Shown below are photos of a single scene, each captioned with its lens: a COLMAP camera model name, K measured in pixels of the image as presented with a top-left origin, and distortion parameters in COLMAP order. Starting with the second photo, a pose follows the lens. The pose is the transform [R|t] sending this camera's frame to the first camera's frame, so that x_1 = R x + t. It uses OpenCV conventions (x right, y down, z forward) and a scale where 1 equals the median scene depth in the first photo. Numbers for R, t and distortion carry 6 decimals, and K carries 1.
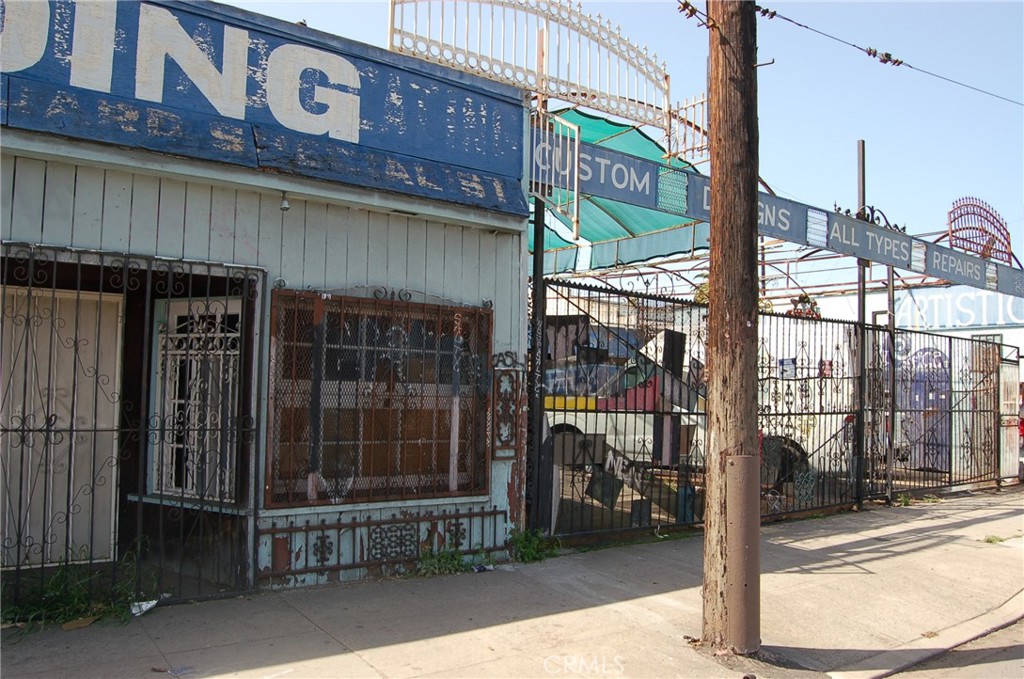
lens RADIAL K [[831.6, 0, 510.7], [0, 831.6, 339.3], [0, 0, 1]] dist [-0.098772, 0.047091]
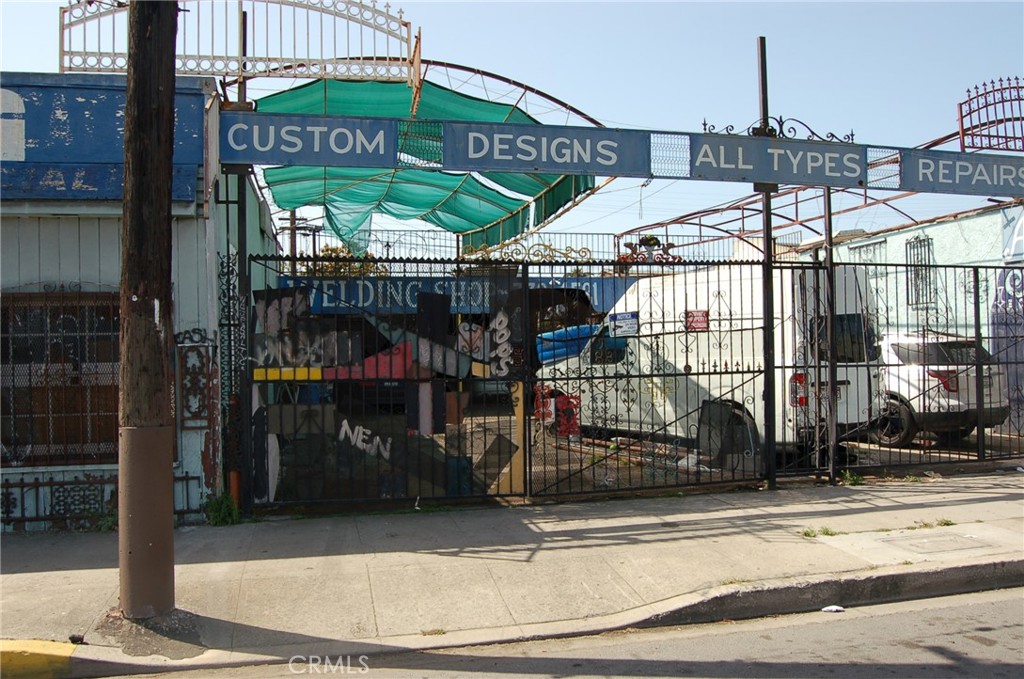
lens RADIAL K [[831.6, 0, 514.8], [0, 831.6, 345.0], [0, 0, 1]] dist [-0.098772, 0.047091]
pose [[0.907300, -0.044408, -0.418133, 0.813631], [0.066056, 0.997113, 0.037435, 0.023227], [0.415263, -0.061584, 0.907614, 0.213183]]
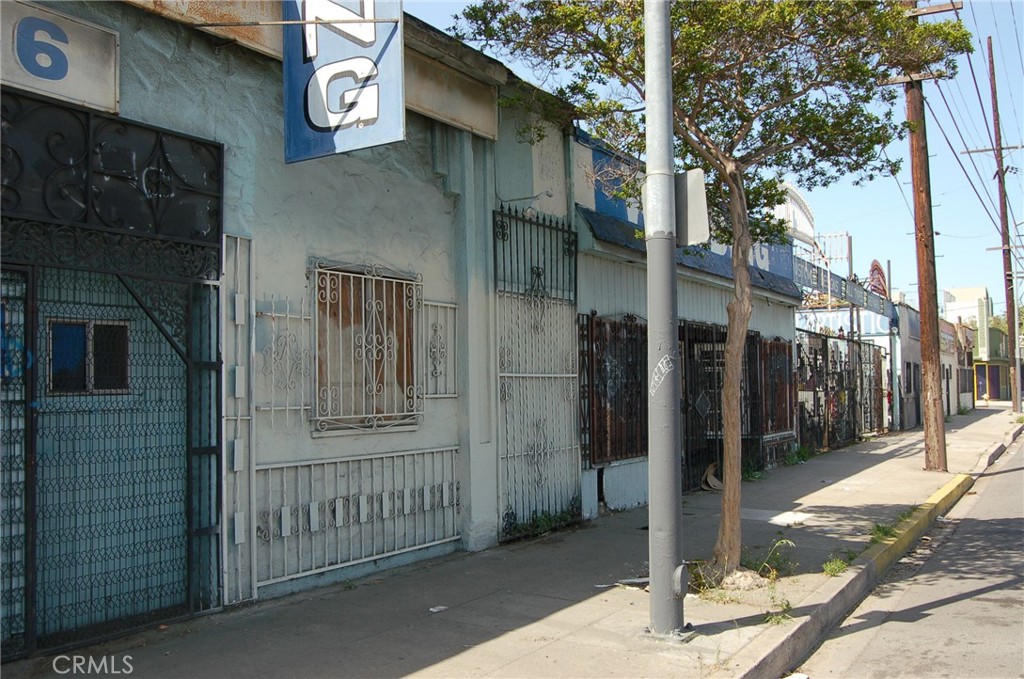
lens RADIAL K [[979.0, 0, 512.2], [0, 979.0, 339.2], [0, 0, 1]] dist [-0.003089, 0.000000]
pose [[0.920714, -0.017102, 0.389863, -1.666953], [0.011733, 0.999801, 0.016148, -0.096065], [-0.390061, -0.010293, 0.920731, -1.046779]]
